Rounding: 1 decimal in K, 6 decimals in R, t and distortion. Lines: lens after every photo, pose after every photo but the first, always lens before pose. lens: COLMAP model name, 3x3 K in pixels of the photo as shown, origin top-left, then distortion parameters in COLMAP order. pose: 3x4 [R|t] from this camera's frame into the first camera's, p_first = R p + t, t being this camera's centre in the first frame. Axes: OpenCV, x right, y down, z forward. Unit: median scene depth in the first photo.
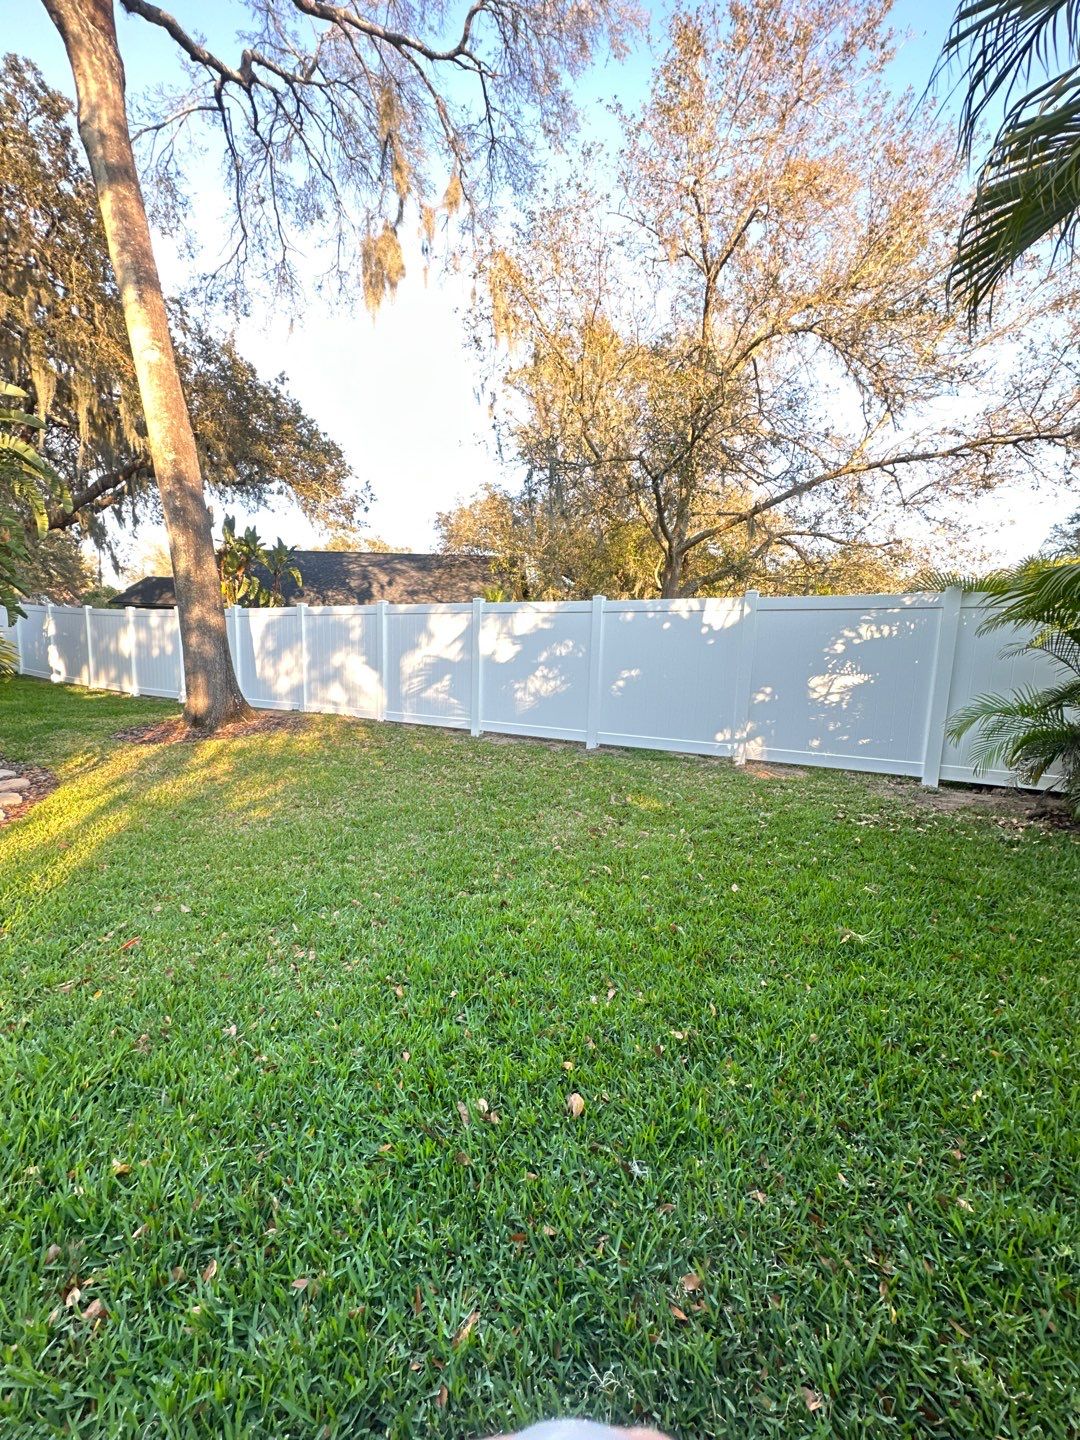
lens RADIAL K [[568.4, 0, 533.8], [0, 568.4, 726.7], [0, 0, 1]] dist [-0.001279, -0.000557]
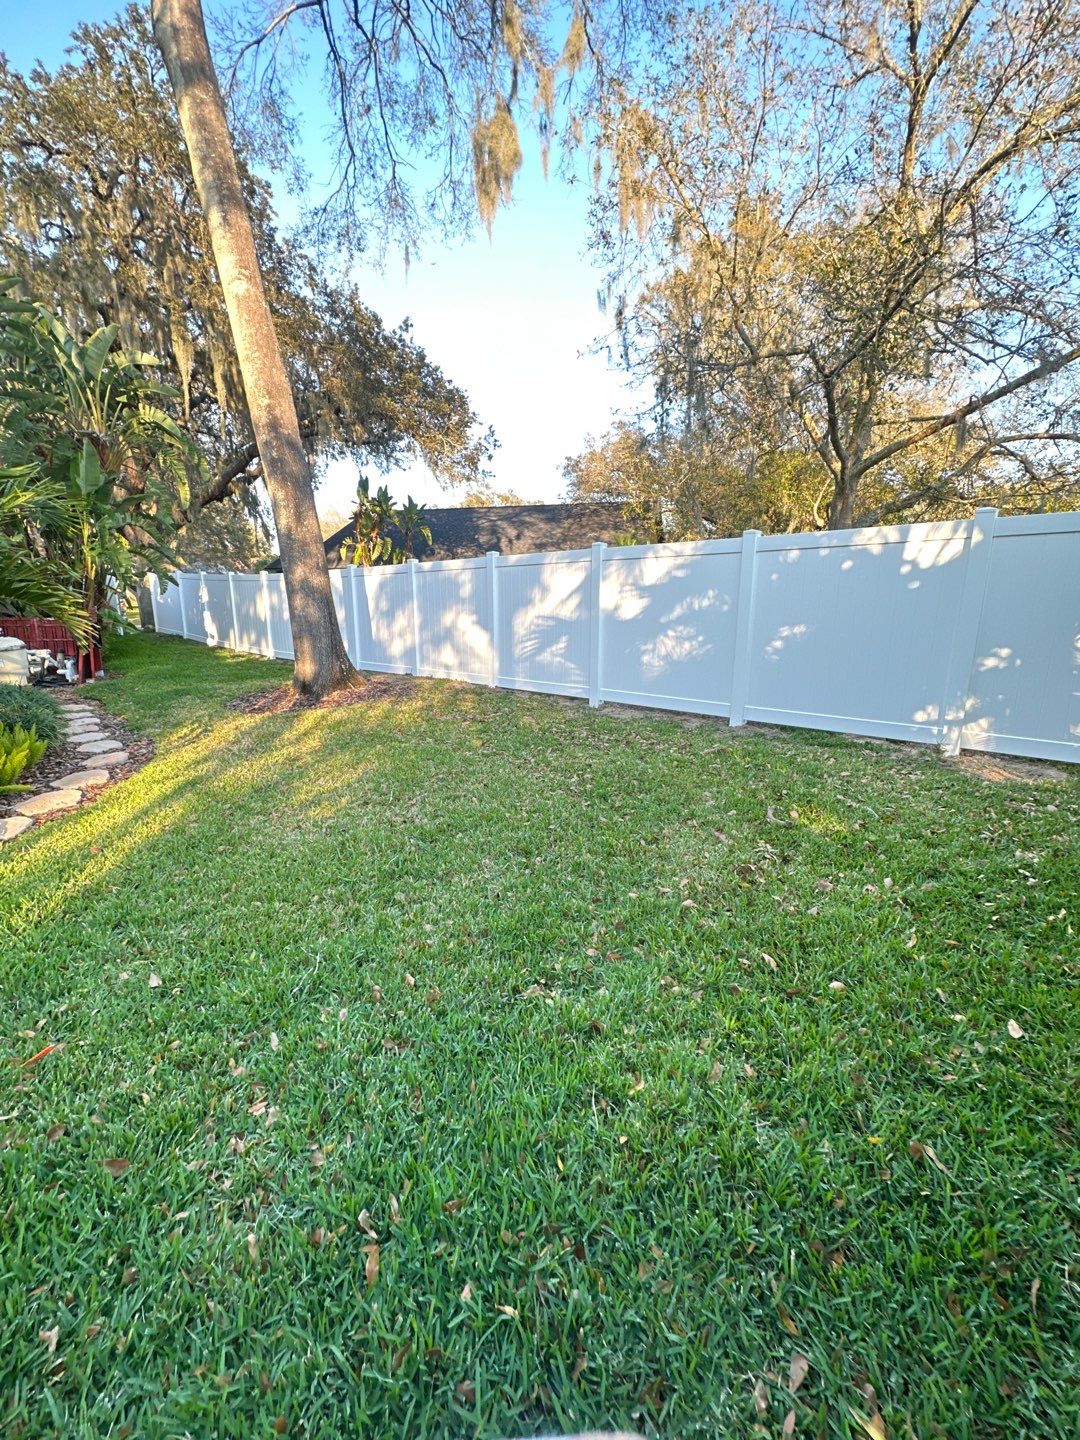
lens RADIAL K [[568.4, 0, 542.2], [0, 568.4, 722.8], [0, 0, 1]] dist [-0.001279, -0.000557]
pose [[0.976213, 0.017370, -0.216118, 0.005589], [-0.001836, 0.997412, 0.071872, -0.017185], [0.216807, -0.069766, 0.973718, 0.119903]]
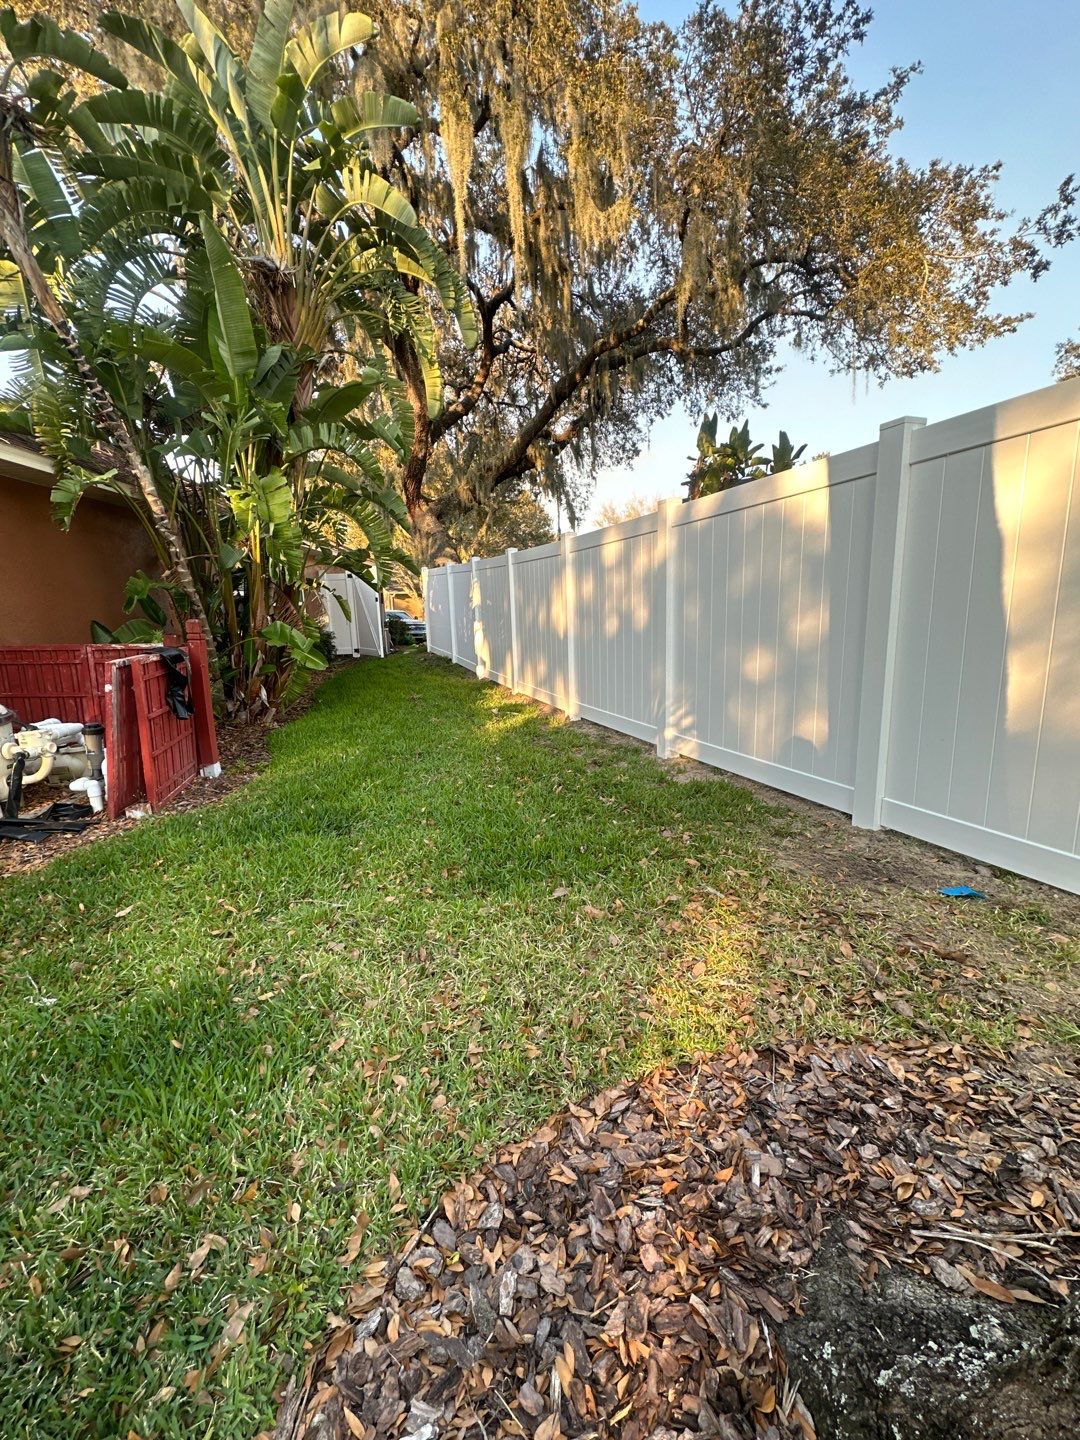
lens RADIAL K [[568.4, 0, 538.4], [0, 568.4, 719.2], [0, 0, 1]] dist [-0.001279, -0.000557]
pose [[0.761487, 0.063972, -0.645015, -0.544472], [-0.031737, 0.997604, 0.061474, -0.108681], [0.647402, -0.026341, 0.761693, 0.807203]]
